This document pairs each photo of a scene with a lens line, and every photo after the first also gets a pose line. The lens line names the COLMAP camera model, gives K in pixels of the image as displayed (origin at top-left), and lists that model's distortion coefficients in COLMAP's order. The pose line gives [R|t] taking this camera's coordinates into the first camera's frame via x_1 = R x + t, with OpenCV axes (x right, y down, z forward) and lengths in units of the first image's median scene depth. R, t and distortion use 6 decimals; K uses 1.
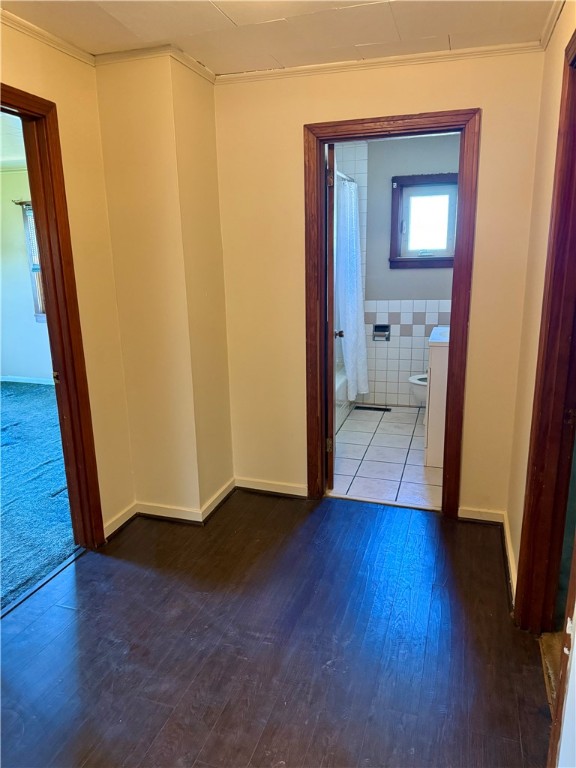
lens RADIAL K [[544.0, 0, 288.0], [0, 544.0, 384.0], [0, 0, 1]] dist [0.108427, -0.170663]
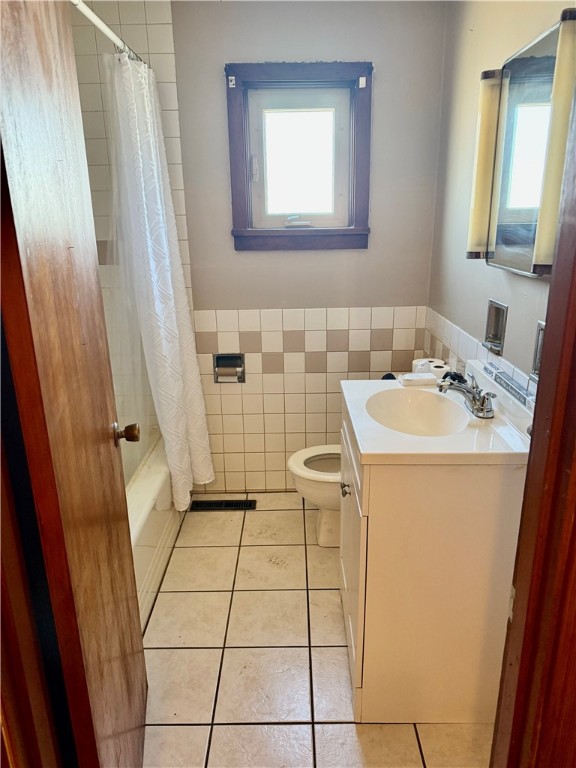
lens RADIAL K [[544.0, 0, 288.0], [0, 544.0, 384.0], [0, 0, 1]] dist [0.108427, -0.170663]
pose [[0.957134, -0.083843, 0.277245, 0.076374], [0.068566, 0.995568, 0.064364, -0.111095], [-0.281412, -0.042595, 0.958641, 0.468065]]
